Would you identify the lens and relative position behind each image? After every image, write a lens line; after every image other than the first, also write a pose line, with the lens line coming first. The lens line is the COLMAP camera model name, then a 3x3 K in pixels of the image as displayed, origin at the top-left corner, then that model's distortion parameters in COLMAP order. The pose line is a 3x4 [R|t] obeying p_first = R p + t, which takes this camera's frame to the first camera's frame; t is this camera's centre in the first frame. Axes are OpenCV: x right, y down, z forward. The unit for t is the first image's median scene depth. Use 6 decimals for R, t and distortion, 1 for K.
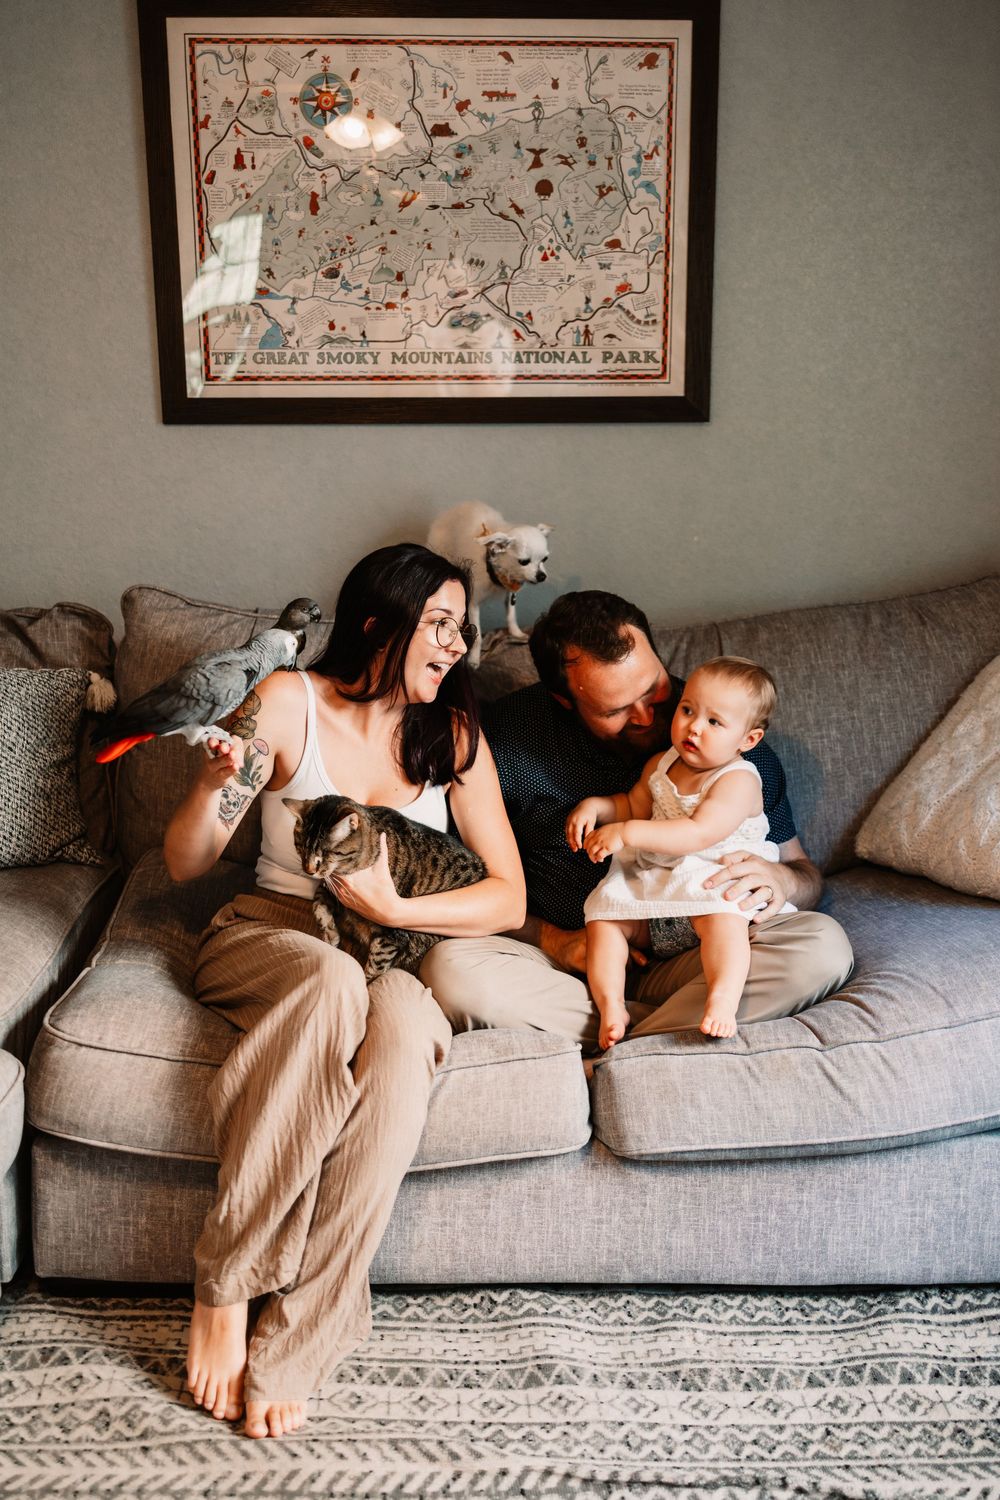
lens RADIAL K [[1570.9, 0, 502.6], [0, 1570.9, 753.2], [0, 0, 1]] dist [0.008131, 0.007076]
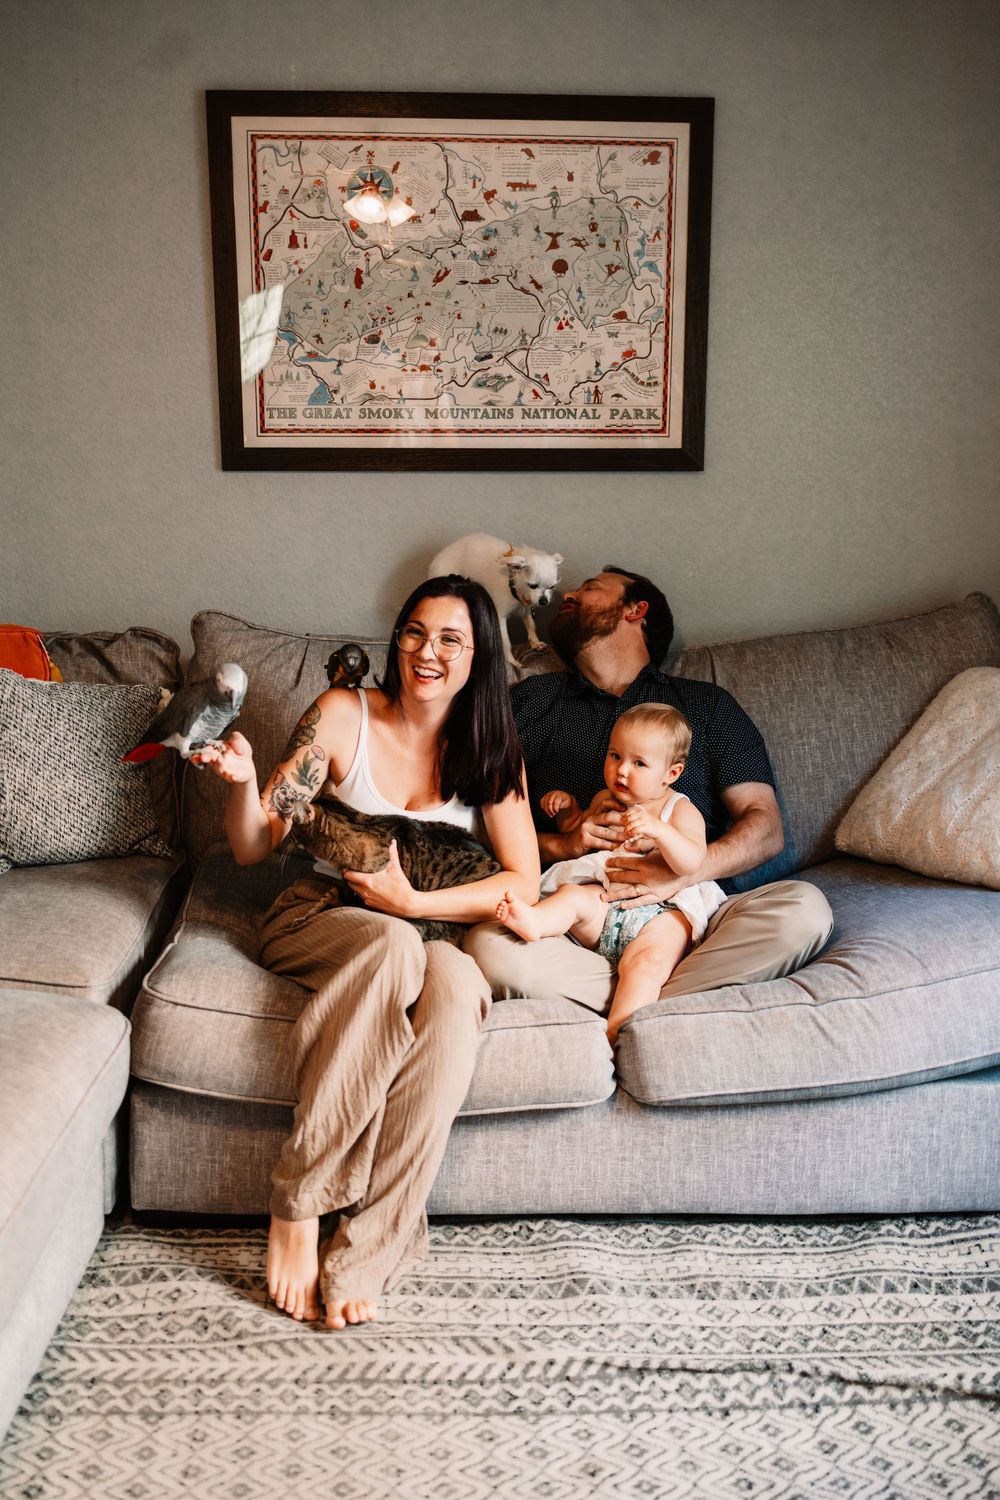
lens RADIAL K [[1499.4, 0, 502.4], [0, 1499.4, 750.5], [0, 0, 1]] dist [0.015026, -0.005975]
pose [[0.999775, 0.001291, 0.021187, -0.050662], [-0.000779, 0.999707, -0.024183, 0.024775], [-0.021212, 0.024161, 0.999483, -0.107750]]
